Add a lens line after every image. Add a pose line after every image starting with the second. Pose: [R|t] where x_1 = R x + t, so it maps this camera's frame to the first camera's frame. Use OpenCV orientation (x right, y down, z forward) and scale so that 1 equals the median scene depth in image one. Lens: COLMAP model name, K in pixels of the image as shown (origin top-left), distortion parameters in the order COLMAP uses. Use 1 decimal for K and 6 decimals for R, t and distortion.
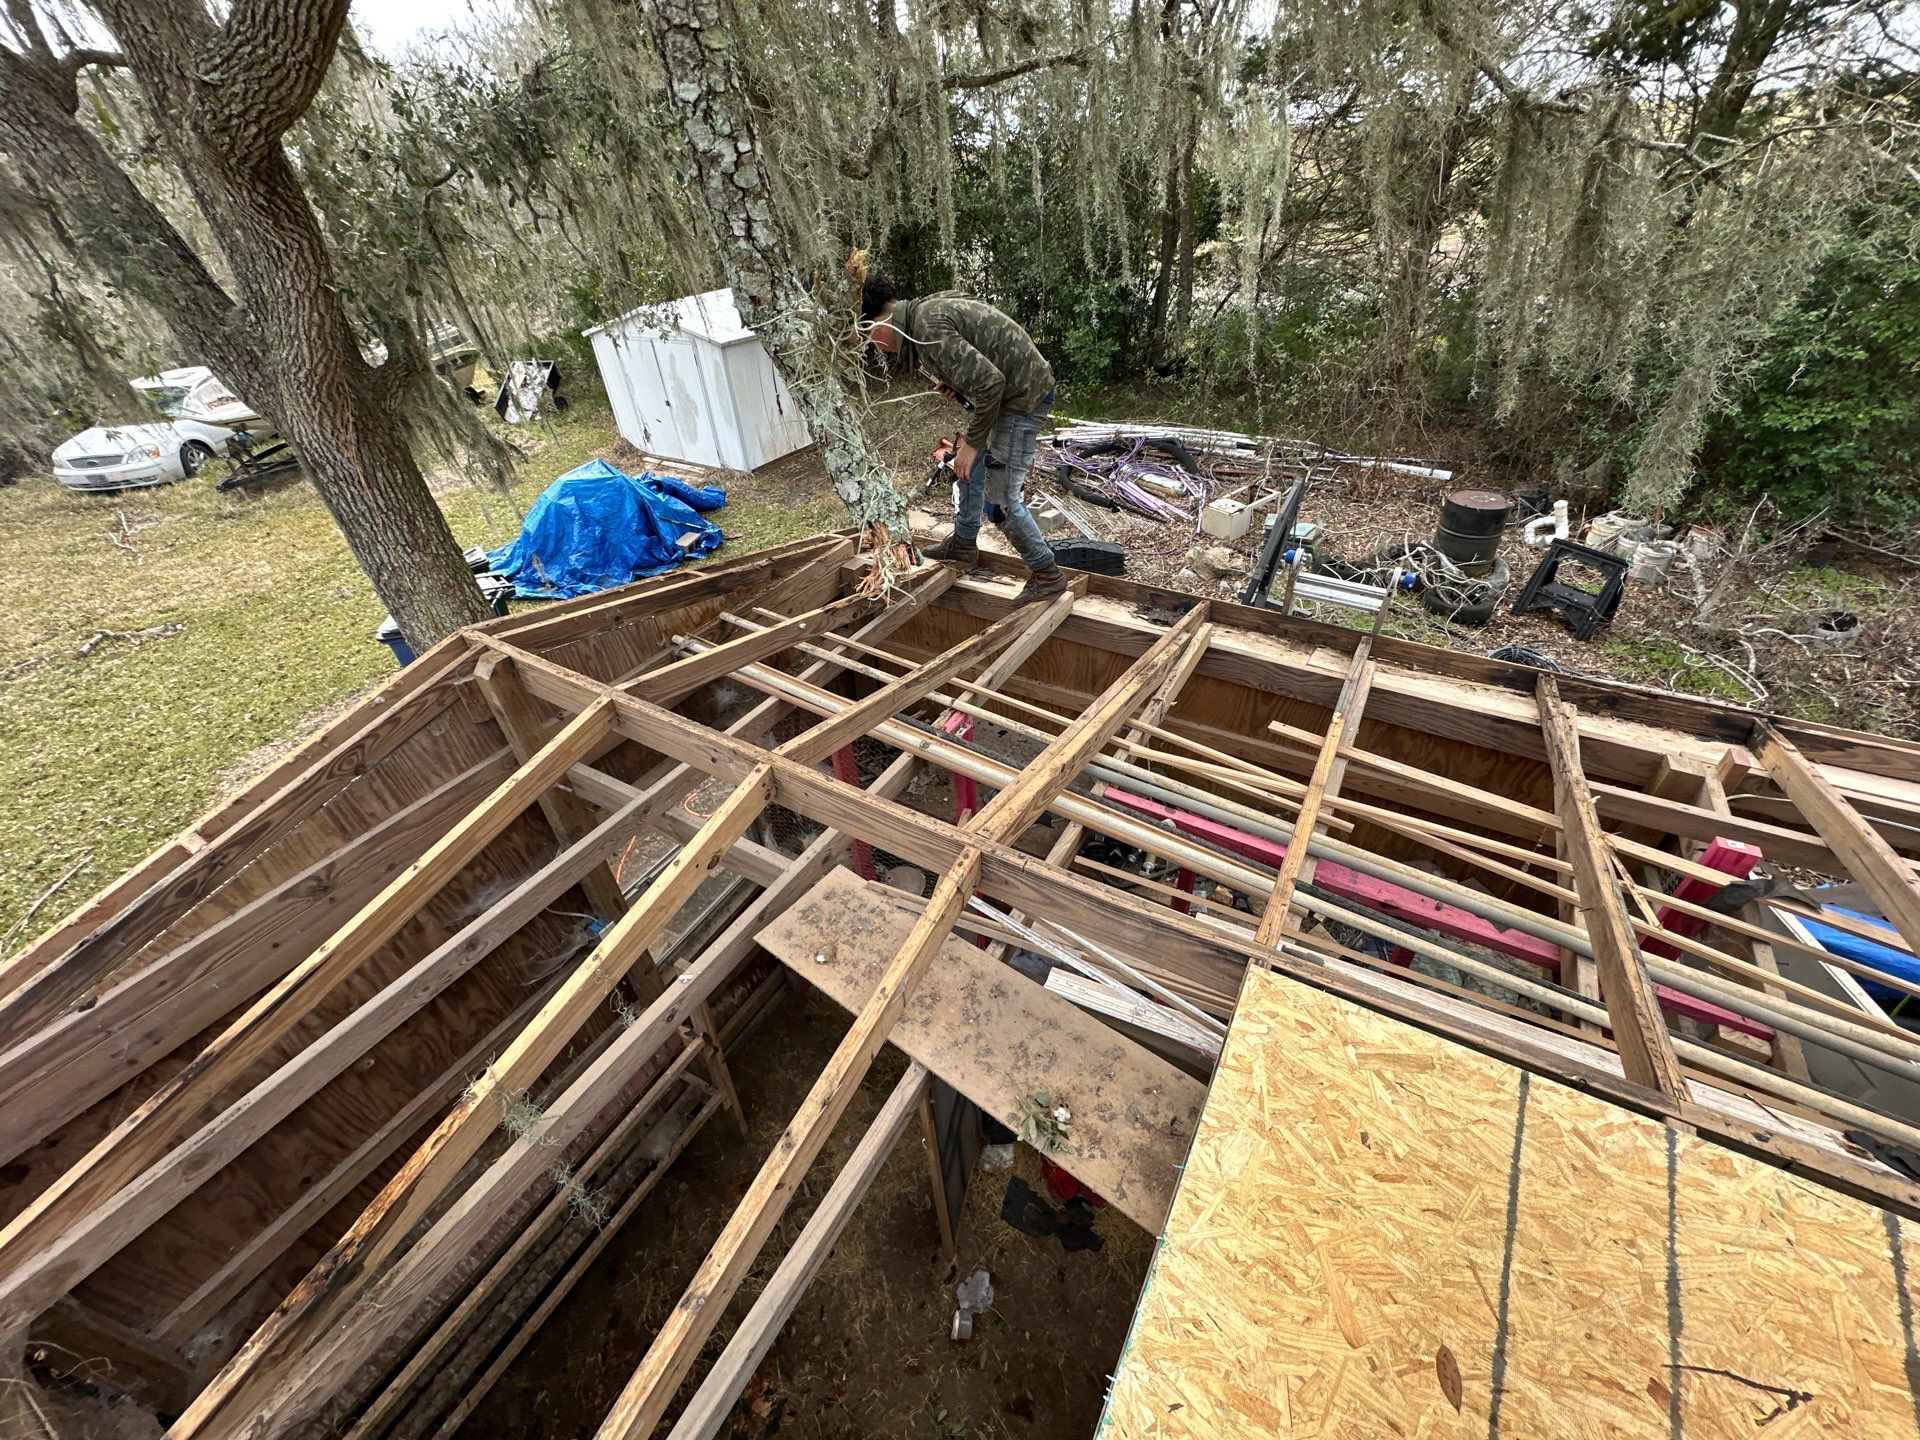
lens RADIAL K [[765.8, 0, 960.7], [0, 765.8, 721.9], [0, 0, 1]] dist [-0.001524, -0.000247]
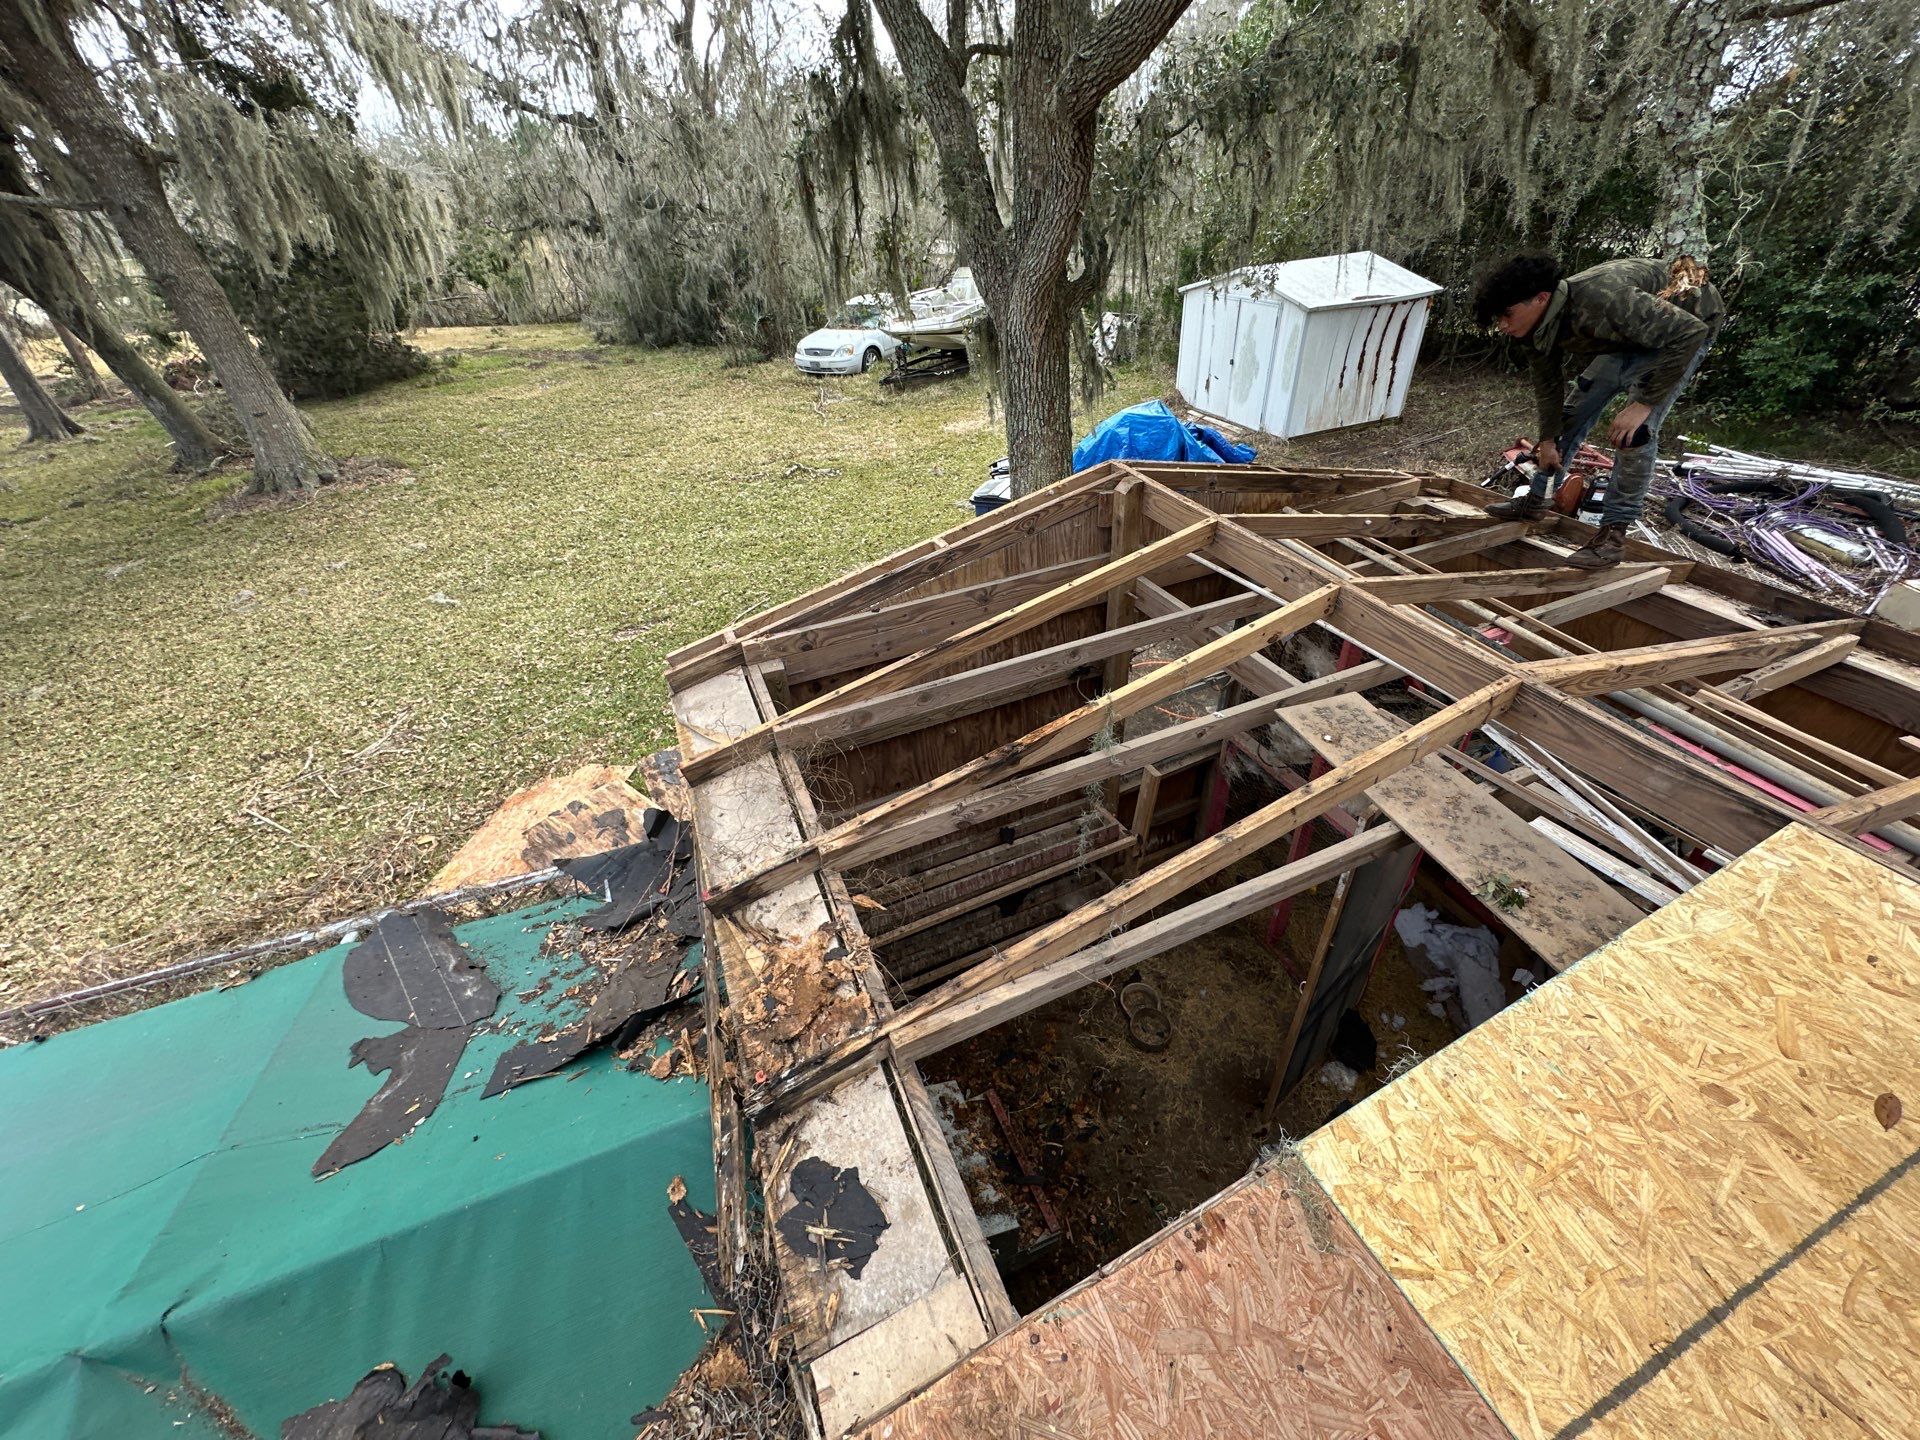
lens RADIAL K [[765.8, 0, 962.3], [0, 765.8, 721.7], [0, 0, 1]] dist [-0.001524, -0.000247]
pose [[0.808563, 0.347980, -0.474485, -0.015738], [-0.337199, 0.934867, 0.111000, 0.067475], [0.482206, 0.070245, 0.873237, -0.075882]]
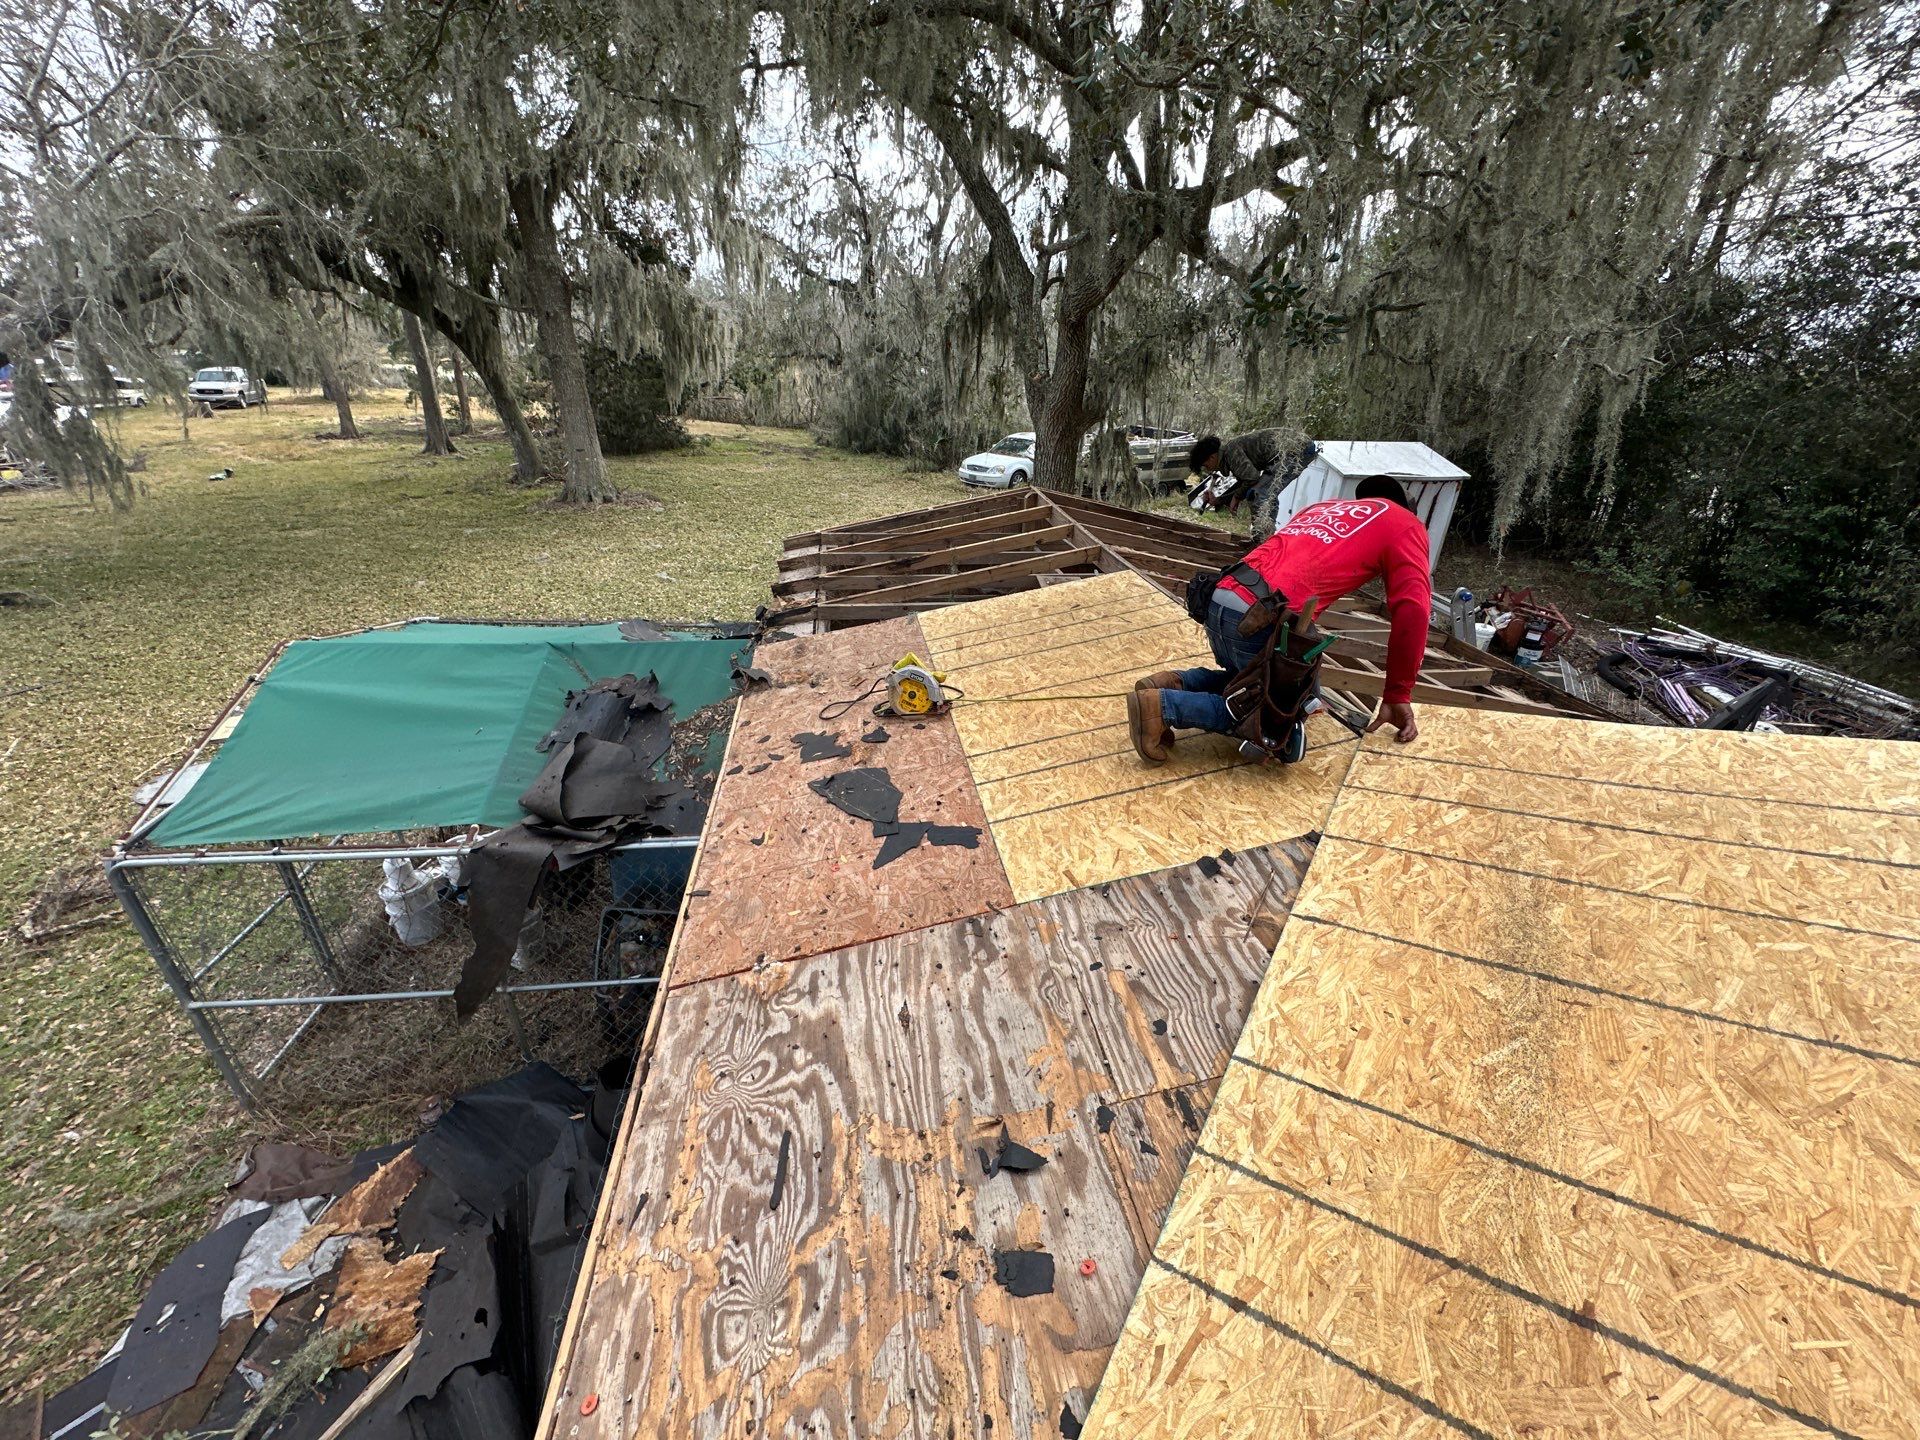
lens RADIAL K [[765.8, 0, 963.6], [0, 765.8, 727.1], [0, 0, 1]] dist [-0.001524, -0.000247]
pose [[0.636433, 0.408561, -0.654241, 0.327263], [-0.511795, 0.858262, 0.038104, 0.159978], [0.577078, 0.310587, 0.755326, -0.220309]]
